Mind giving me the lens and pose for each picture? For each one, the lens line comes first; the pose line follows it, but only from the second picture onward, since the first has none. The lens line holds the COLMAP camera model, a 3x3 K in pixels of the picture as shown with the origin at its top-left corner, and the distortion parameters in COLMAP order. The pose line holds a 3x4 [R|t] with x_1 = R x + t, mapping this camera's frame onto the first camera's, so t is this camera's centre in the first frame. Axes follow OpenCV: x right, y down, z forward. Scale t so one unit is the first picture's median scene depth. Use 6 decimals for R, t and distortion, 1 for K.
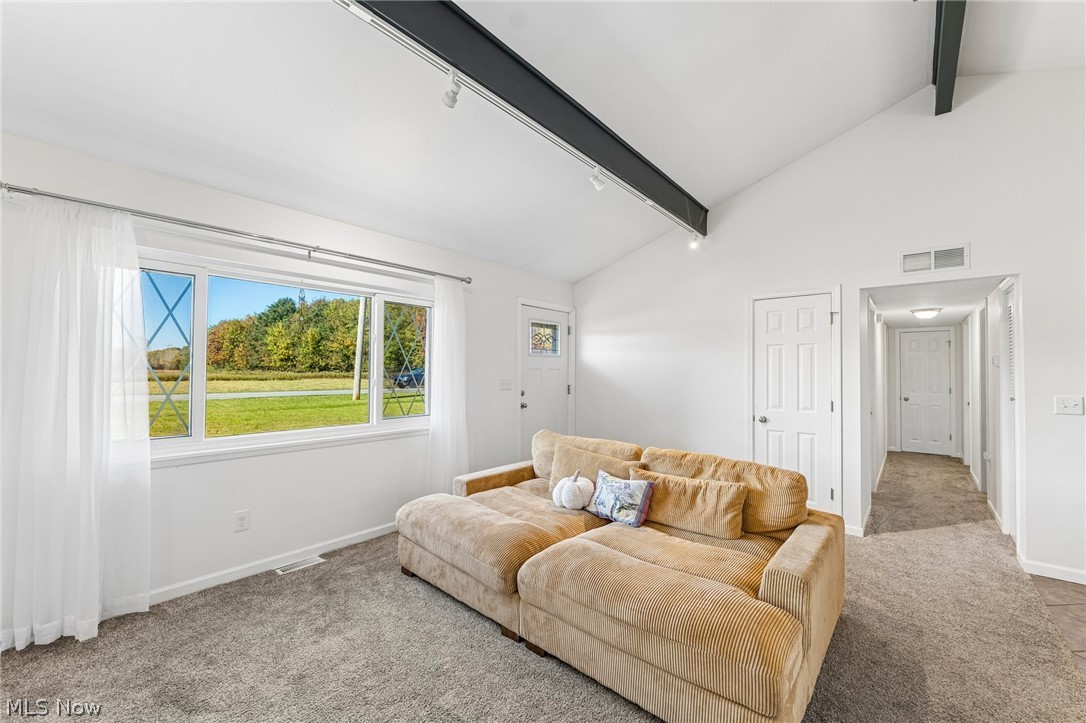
lens RADIAL K [[432.5, 0, 542.5], [0, 432.5, 368.0], [0, 0, 1]] dist [-0.000512, -0.000740]
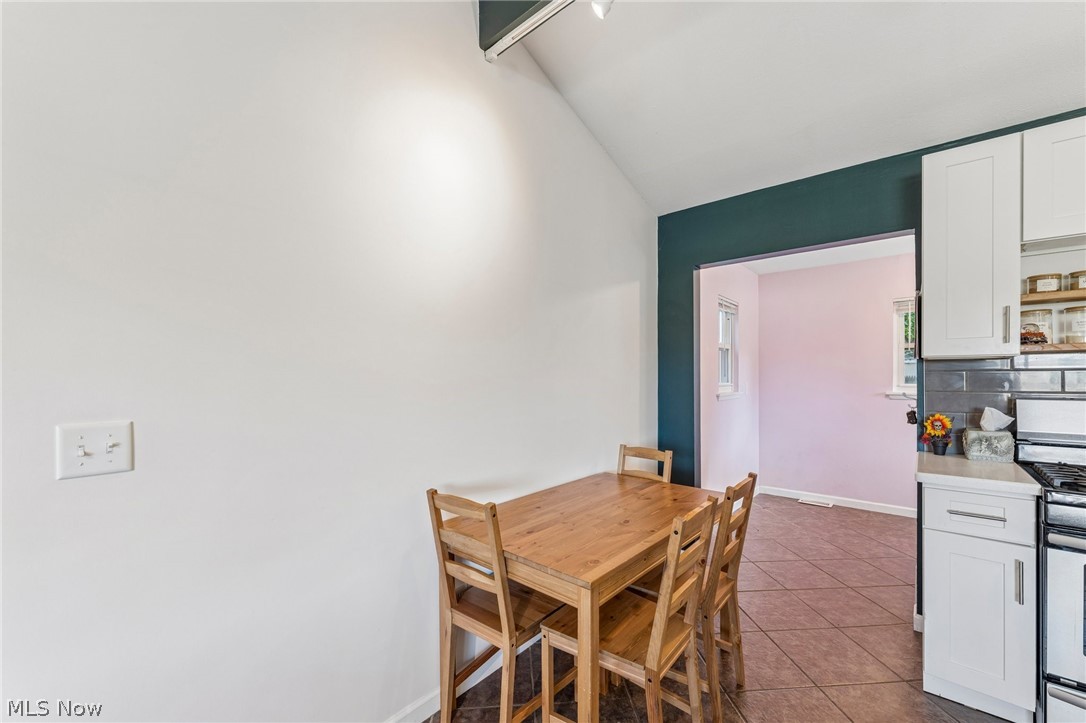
lens RADIAL K [[432.5, 0, 544.4], [0, 432.5, 377.5], [0, 0, 1]] dist [-0.000512, -0.000740]
pose [[-0.002147, -0.011774, 0.999928, 0.780971], [-0.005106, 0.999918, 0.011763, 0.018537], [-0.999985, -0.005081, -0.002207, 0.569690]]
